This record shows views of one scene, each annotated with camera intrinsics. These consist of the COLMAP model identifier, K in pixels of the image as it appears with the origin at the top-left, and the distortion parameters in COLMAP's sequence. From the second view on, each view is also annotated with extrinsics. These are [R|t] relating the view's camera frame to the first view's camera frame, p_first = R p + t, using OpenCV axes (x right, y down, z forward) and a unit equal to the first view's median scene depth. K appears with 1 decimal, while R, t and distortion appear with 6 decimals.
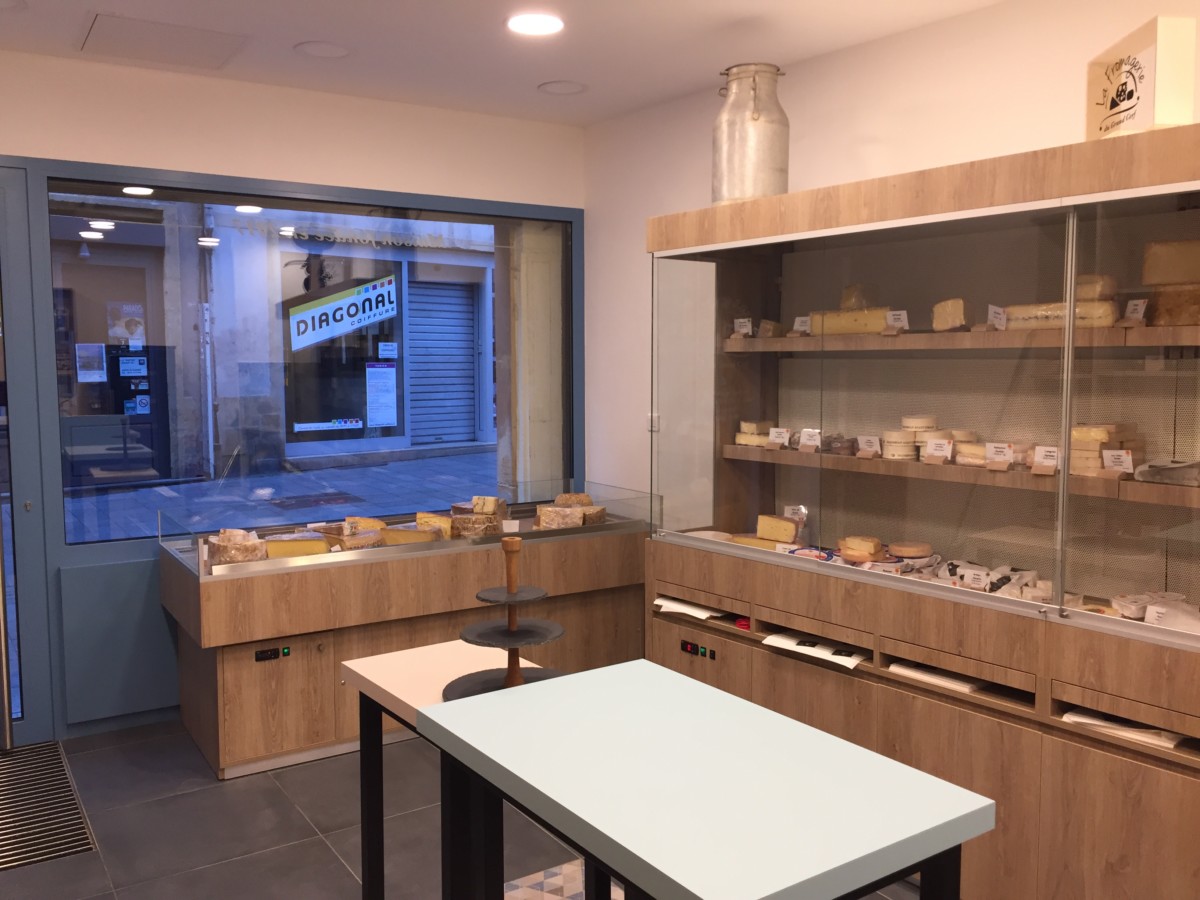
lens RADIAL K [[1020.7, 0, 600.0], [0, 1020.7, 450.0], [0, 0, 1]] dist [0.010446, -0.003593]
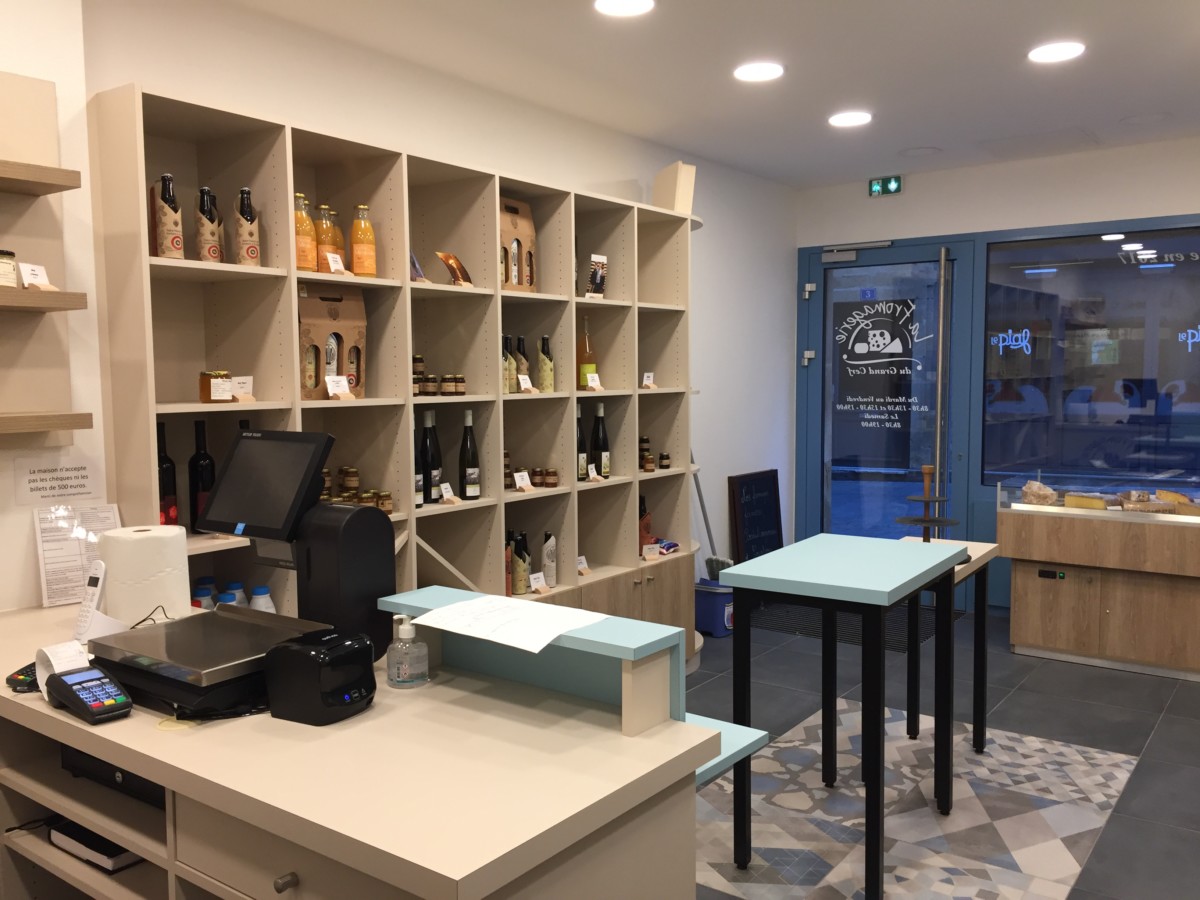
lens RADIAL K [[1020.7, 0, 600.0], [0, 1020.7, 450.0], [0, 0, 1]] dist [0.010446, -0.003593]
pose [[0.334799, 0.071641, -0.939562, 0.764394], [-0.083876, 0.995413, 0.046011, 0.017657], [0.938549, 0.063402, 0.339272, -0.061844]]
